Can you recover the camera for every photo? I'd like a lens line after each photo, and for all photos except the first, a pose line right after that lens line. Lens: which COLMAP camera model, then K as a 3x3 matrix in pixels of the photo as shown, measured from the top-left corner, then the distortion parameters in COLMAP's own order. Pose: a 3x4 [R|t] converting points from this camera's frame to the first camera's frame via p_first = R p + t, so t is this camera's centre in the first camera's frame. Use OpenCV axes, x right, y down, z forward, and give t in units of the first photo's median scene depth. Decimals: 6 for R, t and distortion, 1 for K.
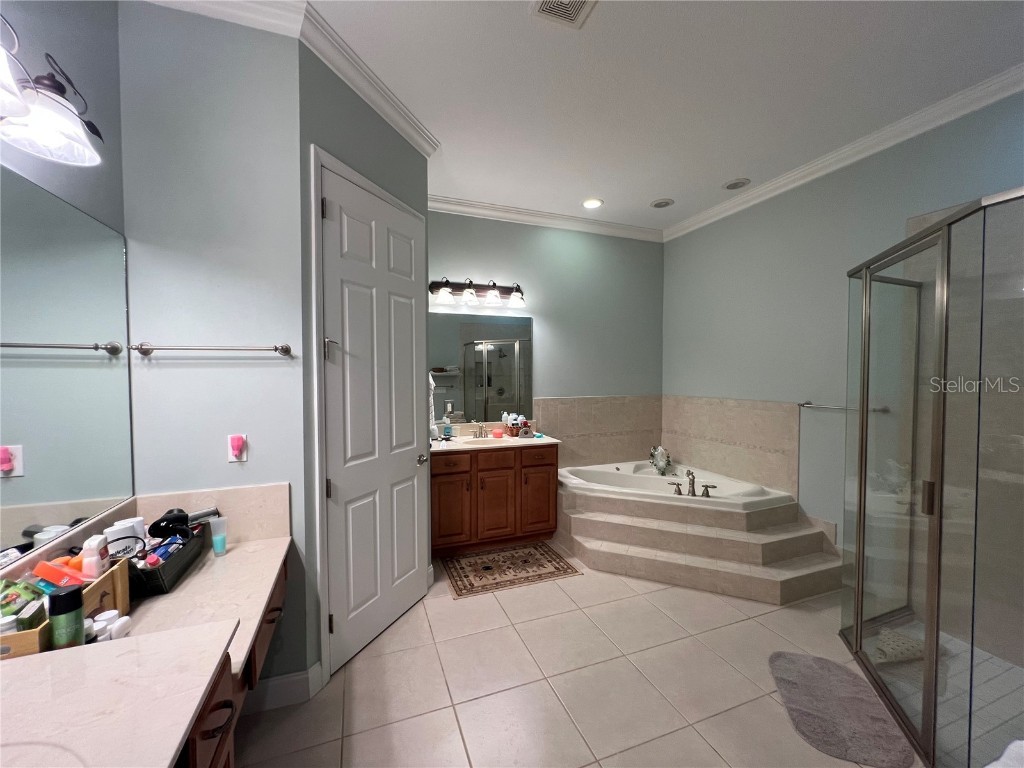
lens RADIAL K [[411.1, 0, 513.9], [0, 411.1, 385.4], [0, 0, 1]] dist [-0.003295, 0.000478]
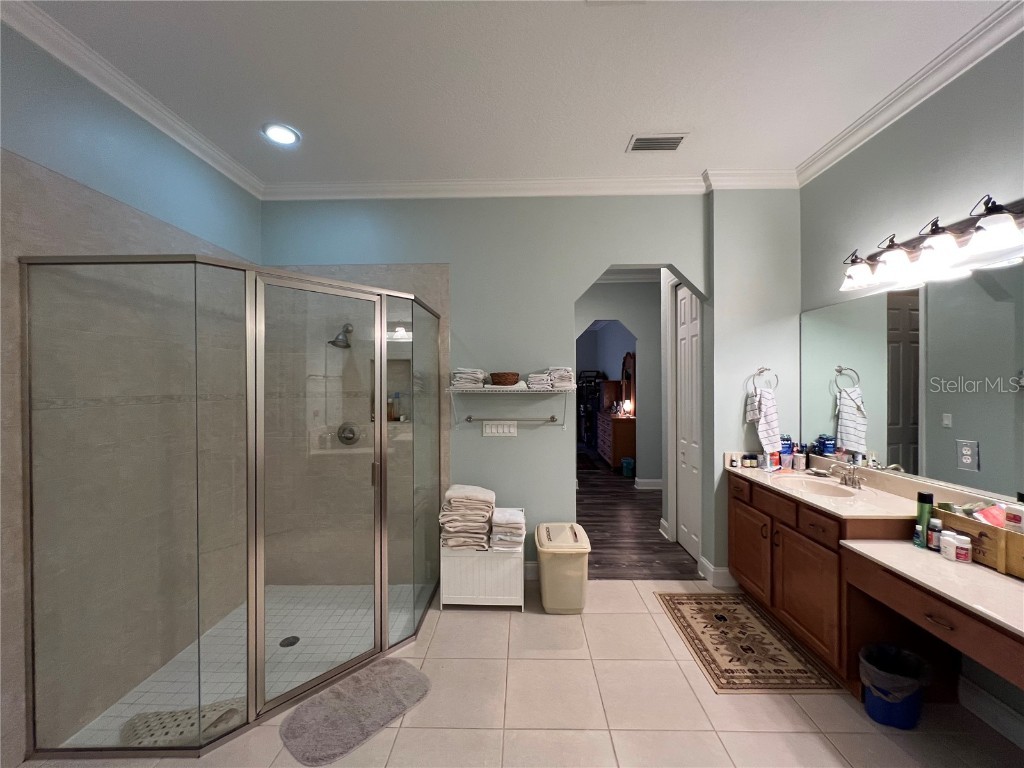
lens RADIAL K [[411.1, 0, 513.9], [0, 411.1, 385.4], [0, 0, 1]] dist [-0.003295, 0.000478]
pose [[-0.376319, 0.003553, -0.926483, 0.874495], [-0.025575, 0.999572, 0.014222, -0.033515], [0.926137, 0.029046, -0.376067, 0.909653]]
